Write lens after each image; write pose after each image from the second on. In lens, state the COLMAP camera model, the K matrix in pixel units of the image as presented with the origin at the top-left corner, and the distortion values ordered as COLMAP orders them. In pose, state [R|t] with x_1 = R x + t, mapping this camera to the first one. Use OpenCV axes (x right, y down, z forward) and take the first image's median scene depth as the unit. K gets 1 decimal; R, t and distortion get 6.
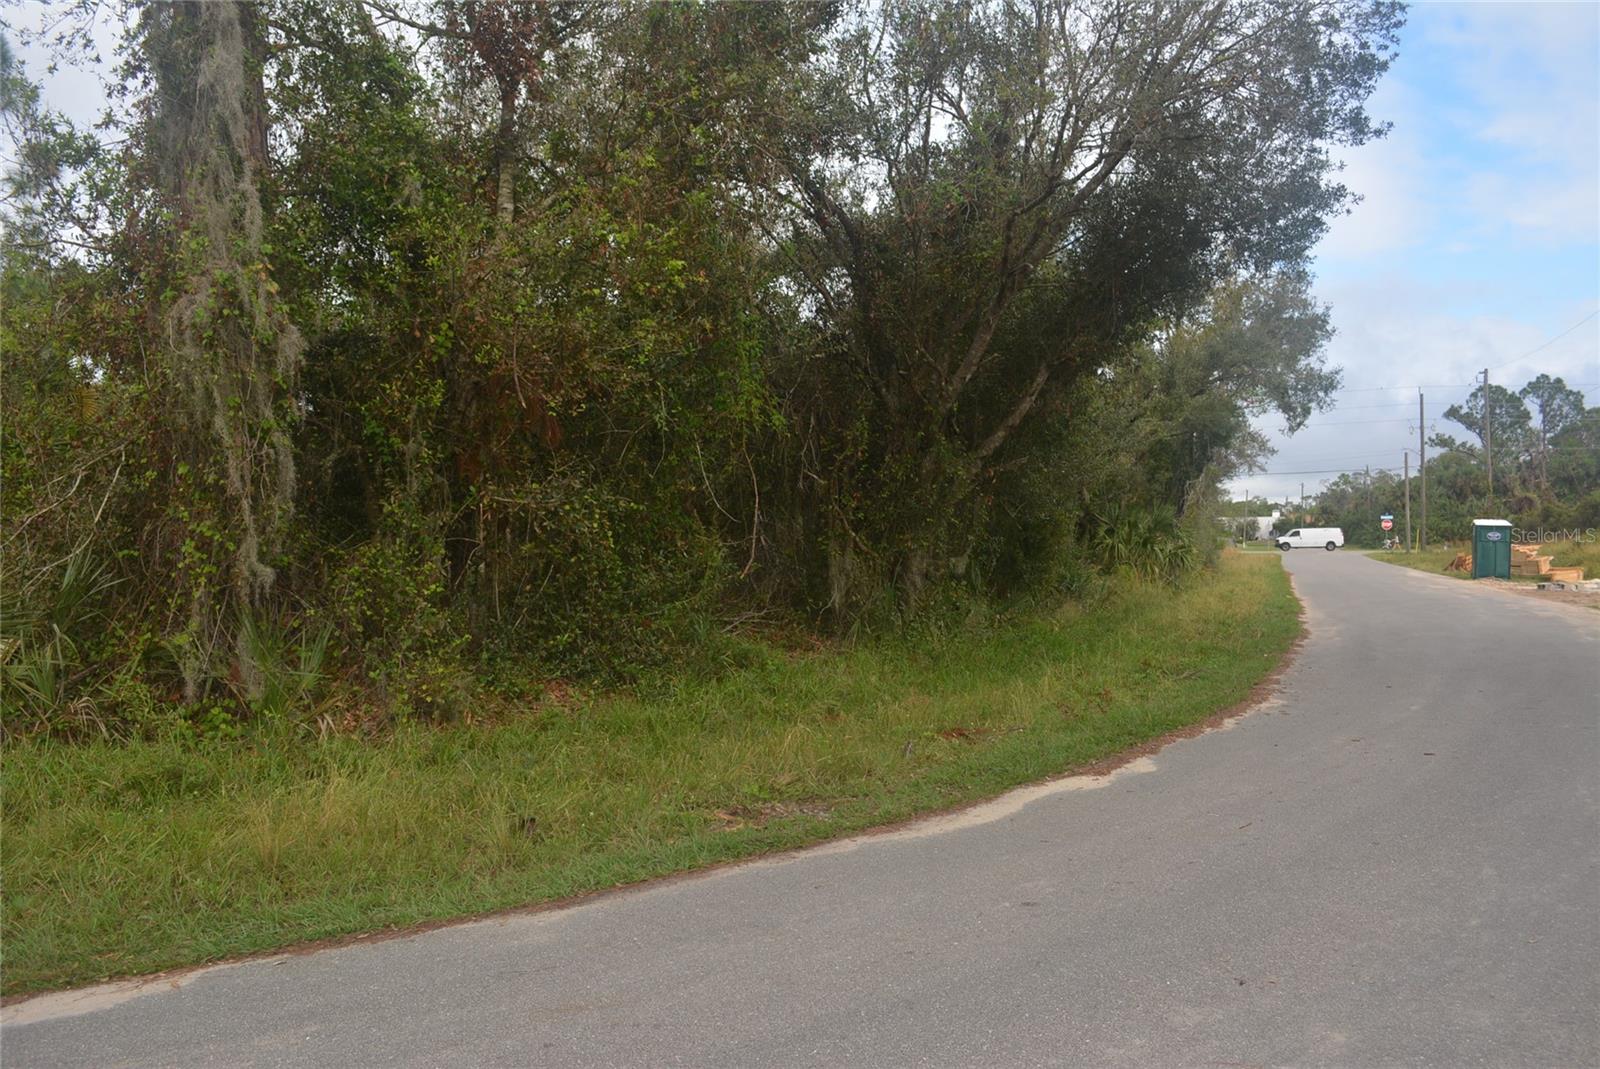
lens RADIAL K [[1257.8, 0, 808.1], [0, 1257.8, 537.0], [0, 0, 1]] dist [-0.083372, 0.013134]
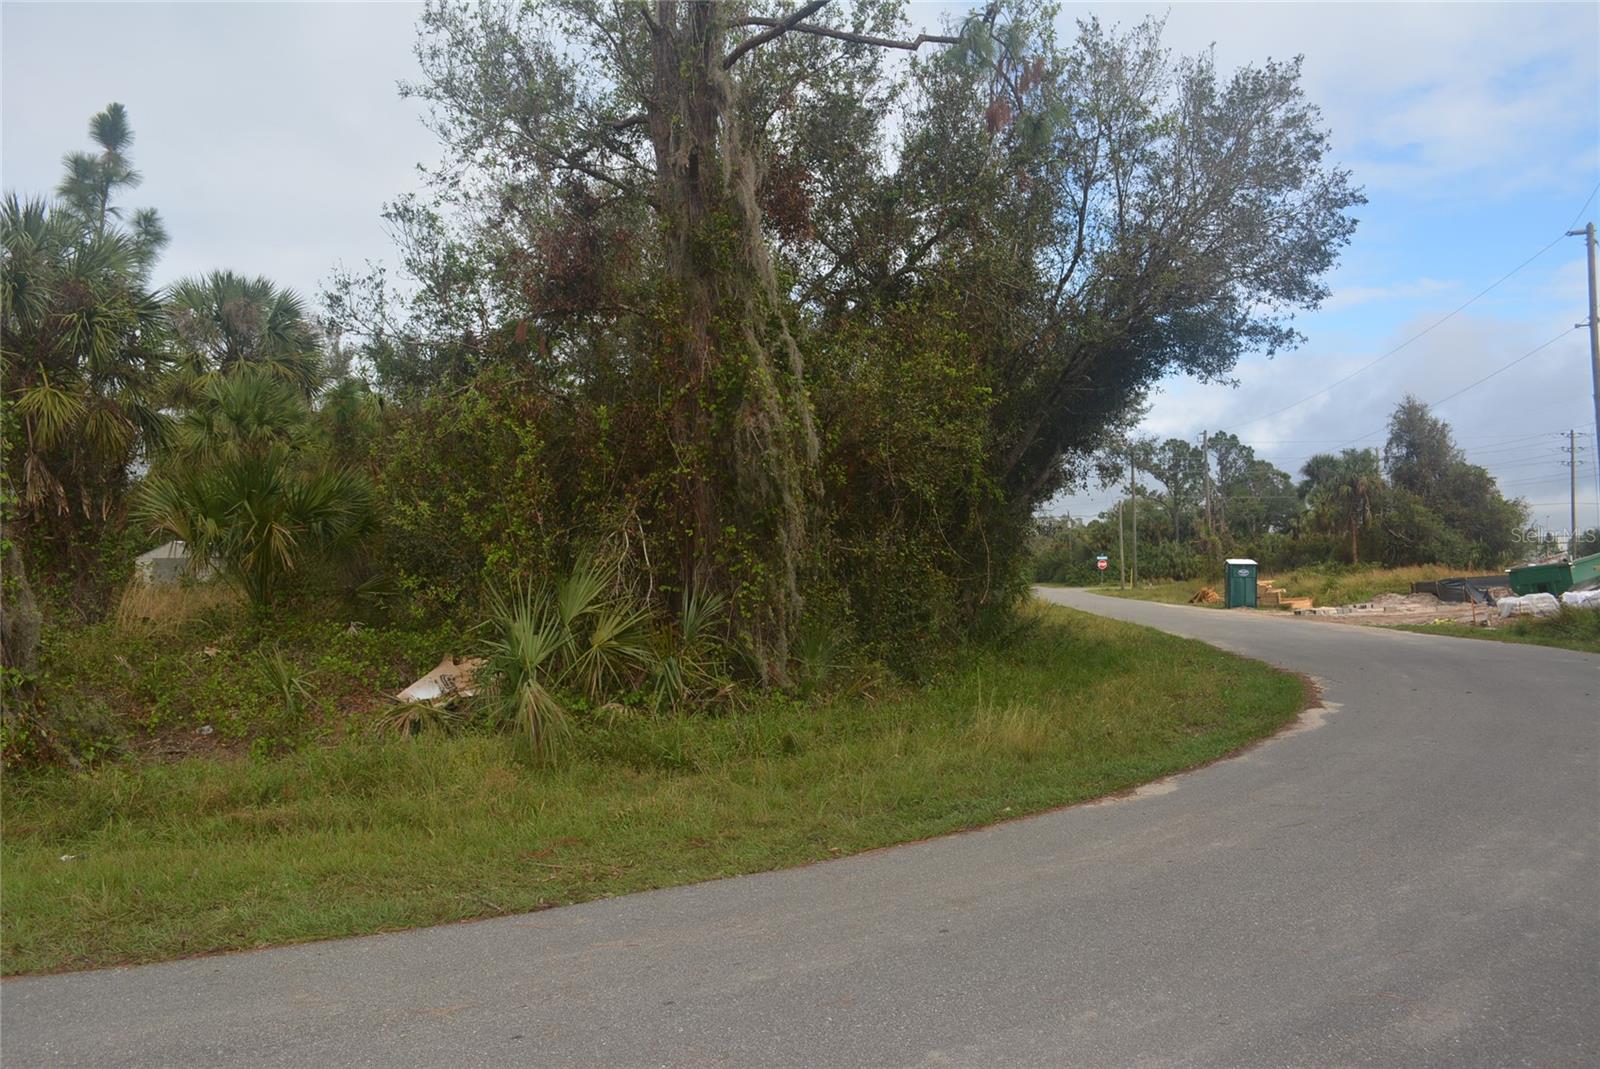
lens RADIAL K [[1257.8, 0, 809.8], [0, 1257.8, 535.3], [0, 0, 1]] dist [-0.083372, 0.013134]
pose [[0.970022, -0.002209, 0.243008, -0.151832], [0.011086, 0.999320, -0.035169, 0.000927], [-0.242765, 0.036809, 0.969387, -0.087843]]
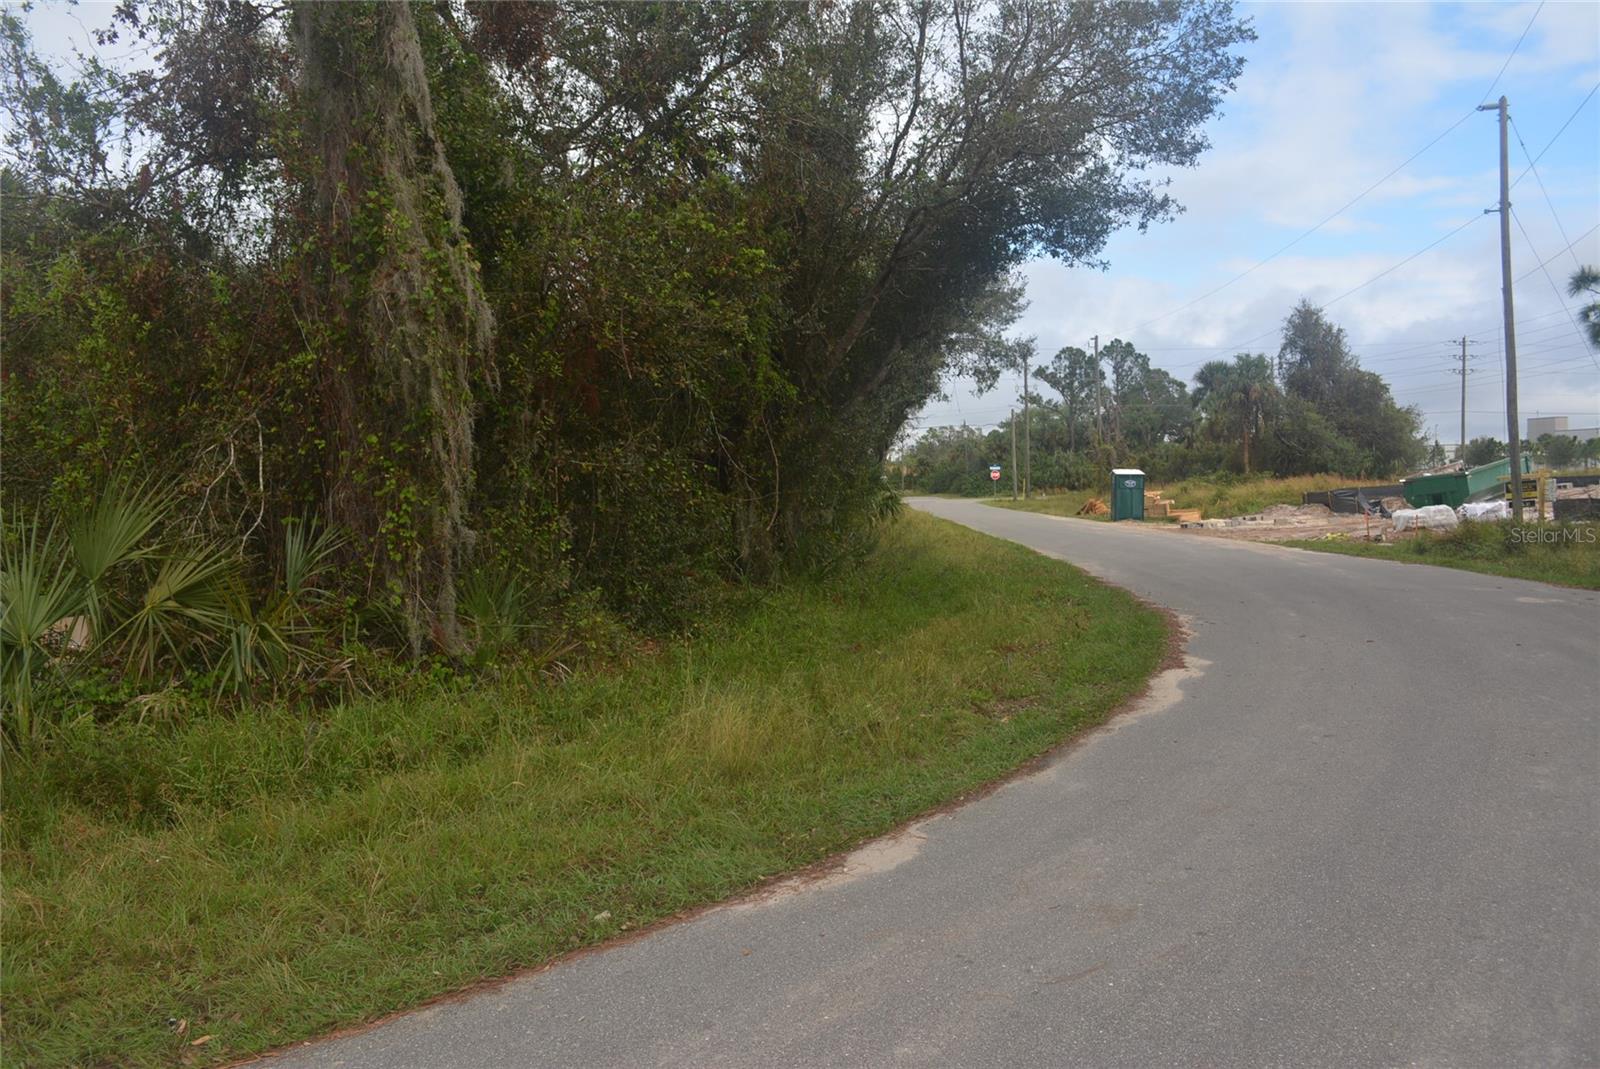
lens RADIAL K [[1257.8, 0, 803.2], [0, 1257.8, 534.2], [0, 0, 1]] dist [-0.083372, 0.013134]
pose [[0.950427, -0.030376, 0.309460, -0.095210], [0.020415, 0.999165, 0.035377, -0.000818], [-0.310277, -0.027306, 0.950254, -0.021225]]
